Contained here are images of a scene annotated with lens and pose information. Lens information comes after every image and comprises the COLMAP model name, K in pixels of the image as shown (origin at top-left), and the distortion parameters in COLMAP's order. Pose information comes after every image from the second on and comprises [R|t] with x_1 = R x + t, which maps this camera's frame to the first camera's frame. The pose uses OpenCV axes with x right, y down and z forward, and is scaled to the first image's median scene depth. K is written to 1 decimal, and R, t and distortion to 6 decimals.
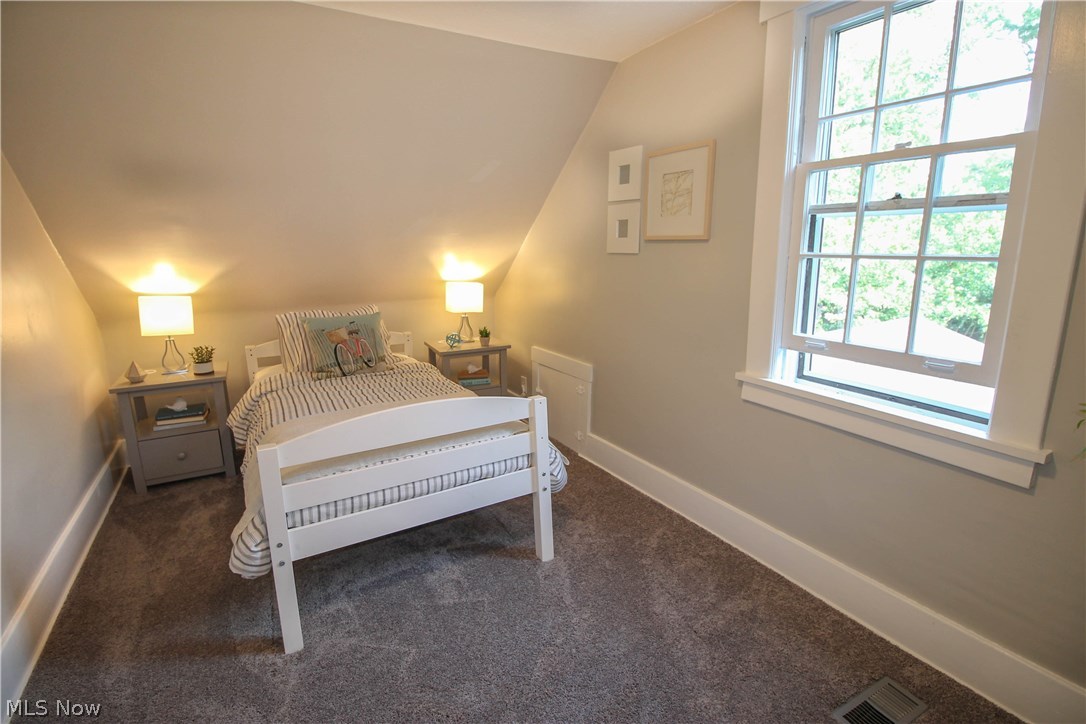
lens RADIAL K [[508.1, 0, 538.3], [0, 508.1, 359.1], [0, 0, 1]] dist [-0.006130, -0.007172]
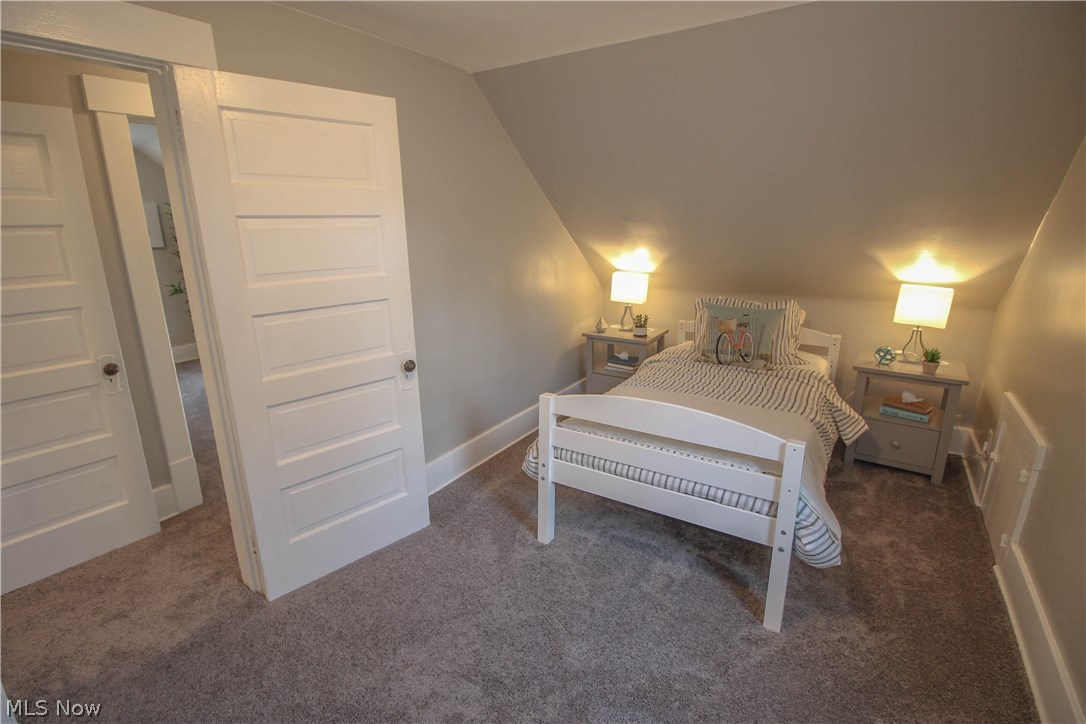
lens RADIAL K [[508.1, 0, 541.4], [0, 508.1, 364.3], [0, 0, 1]] dist [-0.006130, -0.007172]
pose [[0.449714, 0.244044, -0.859185, 0.459868], [-0.182726, 0.966741, 0.178952, -0.112257], [0.874282, 0.076518, 0.479350, 0.220722]]
